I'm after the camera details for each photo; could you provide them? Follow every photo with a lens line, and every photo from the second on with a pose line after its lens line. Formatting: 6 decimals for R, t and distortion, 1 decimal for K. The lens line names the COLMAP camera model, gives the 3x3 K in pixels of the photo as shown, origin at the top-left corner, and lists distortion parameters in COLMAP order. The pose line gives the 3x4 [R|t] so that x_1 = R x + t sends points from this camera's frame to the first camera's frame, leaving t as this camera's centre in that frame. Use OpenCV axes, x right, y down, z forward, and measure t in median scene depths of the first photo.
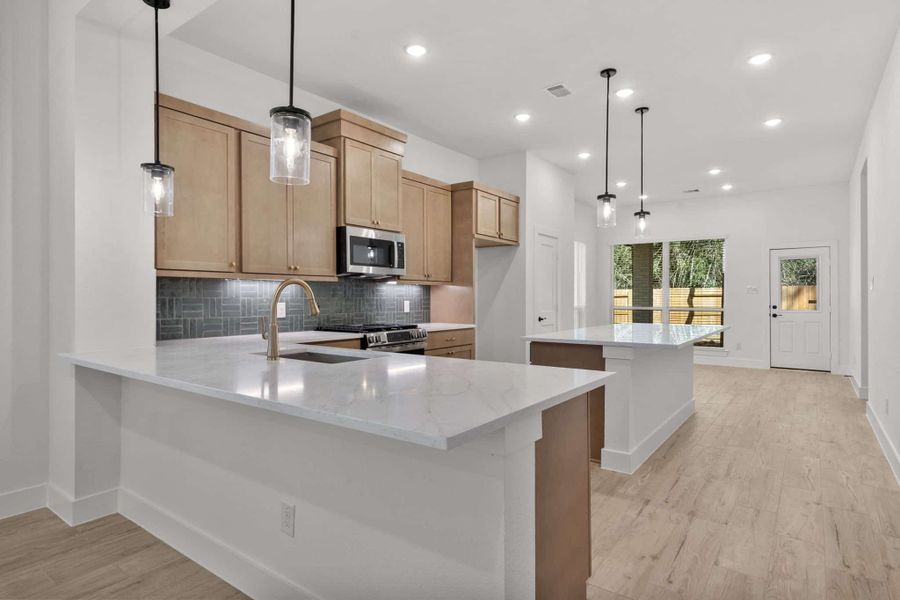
lens RADIAL K [[490.1, 0, 450.0], [0, 490.1, 300.0], [0, 0, 1]] dist [0.000305, 0.000162]
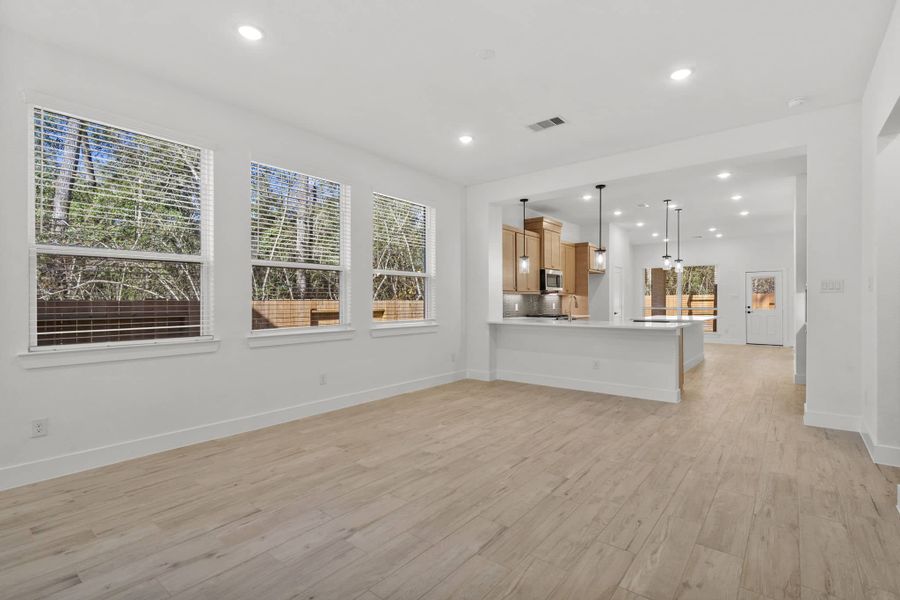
lens RADIAL K [[408.2, 0, 450.0], [0, 408.2, 300.0], [0, 0, 1]] dist [-0.011834, 0.000050]
pose [[0.998204, 0.000215, -0.059911, -0.281874], [-0.000722, 0.999964, -0.008441, 0.002447], [0.059907, 0.008469, 0.998168, -0.458283]]
